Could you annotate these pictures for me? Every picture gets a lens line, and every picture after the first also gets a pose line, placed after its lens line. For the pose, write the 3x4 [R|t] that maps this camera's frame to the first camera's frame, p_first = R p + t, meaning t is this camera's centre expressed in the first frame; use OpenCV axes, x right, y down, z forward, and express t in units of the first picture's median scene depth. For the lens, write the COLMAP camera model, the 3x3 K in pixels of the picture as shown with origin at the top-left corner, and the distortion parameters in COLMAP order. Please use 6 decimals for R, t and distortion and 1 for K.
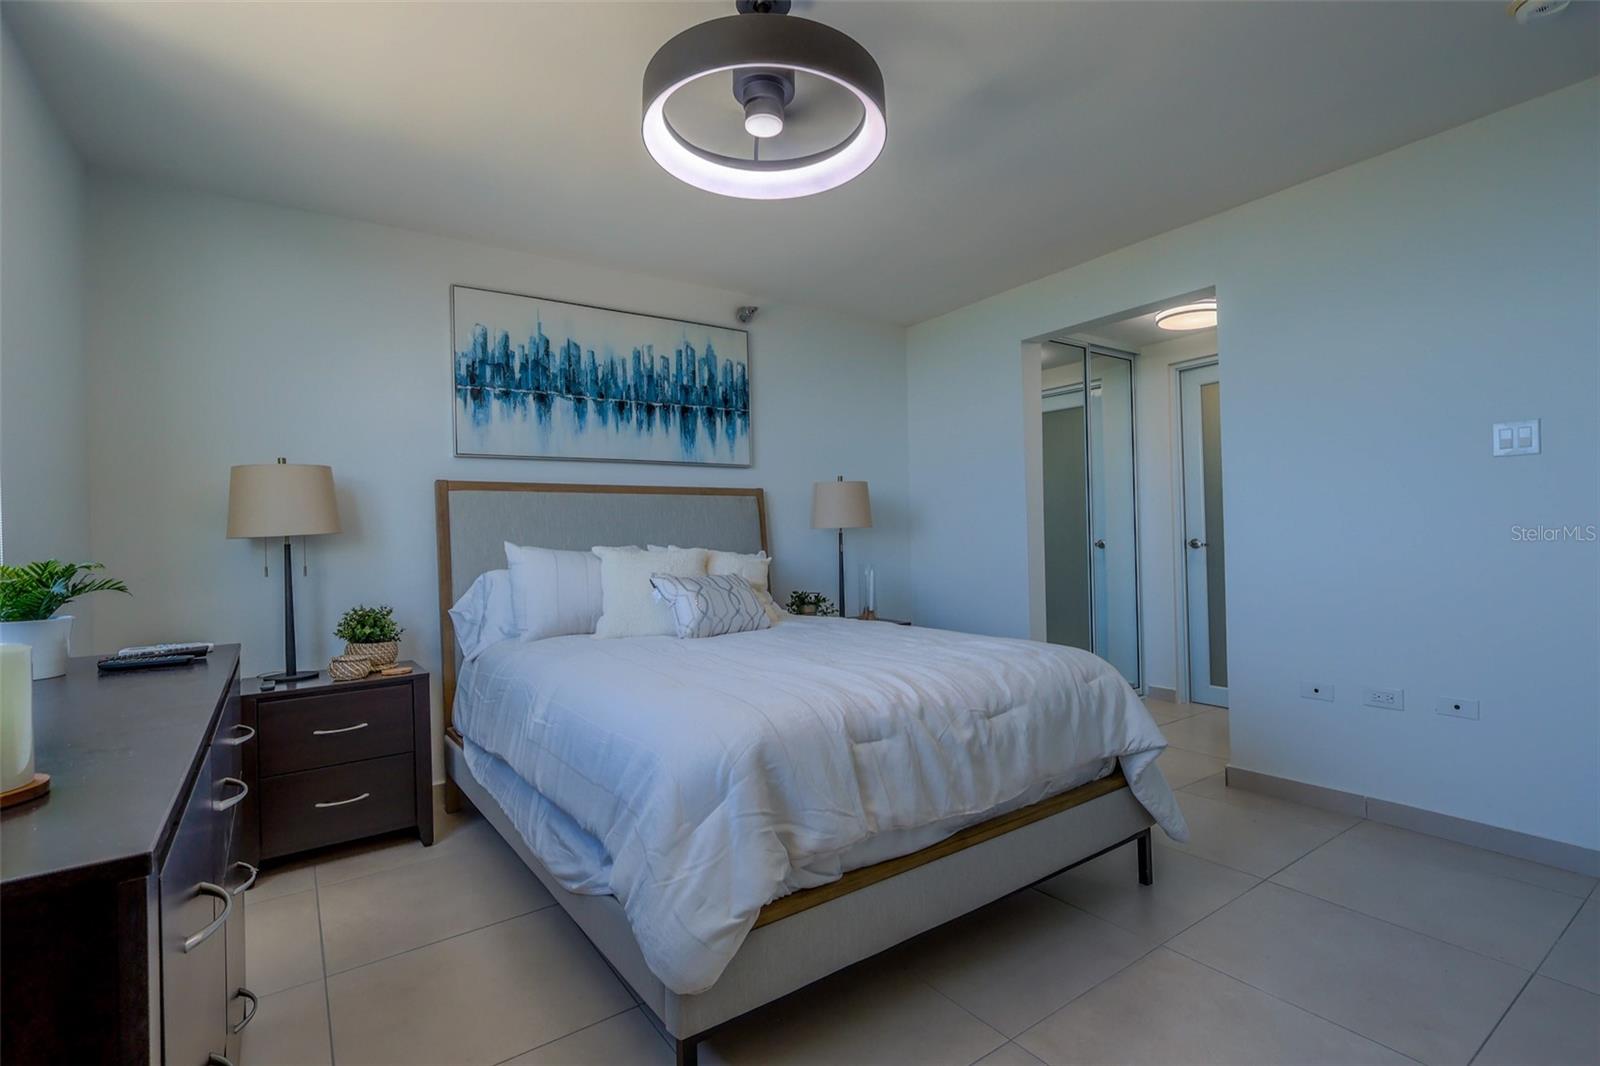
lens RADIAL K [[736.7, 0, 800.6], [0, 736.7, 535.2], [0, 0, 1]] dist [-0.013706, -0.001140]
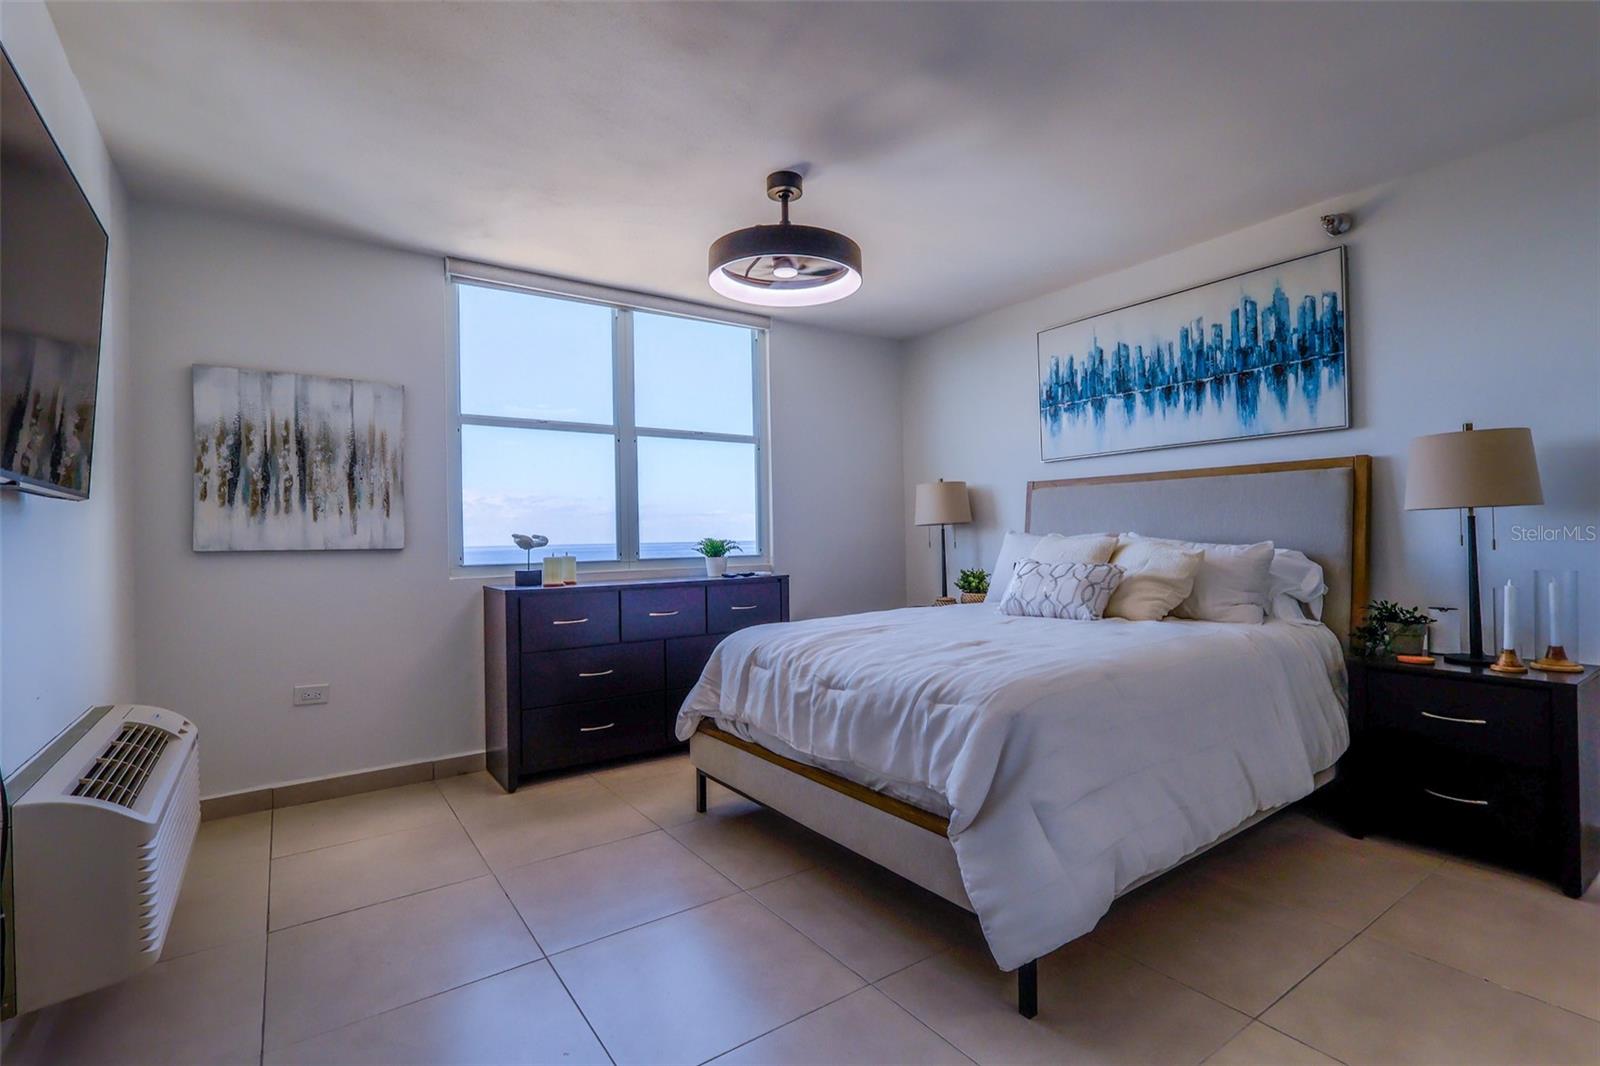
lens RADIAL K [[736.7, 0, 799.9], [0, 736.7, 535.3], [0, 0, 1]] dist [-0.013706, -0.001140]
pose [[-0.002142, 0.022633, -0.999742, 0.744903], [0.021850, 0.999506, 0.022581, -0.014220], [0.999759, -0.021796, -0.002635, 0.494534]]
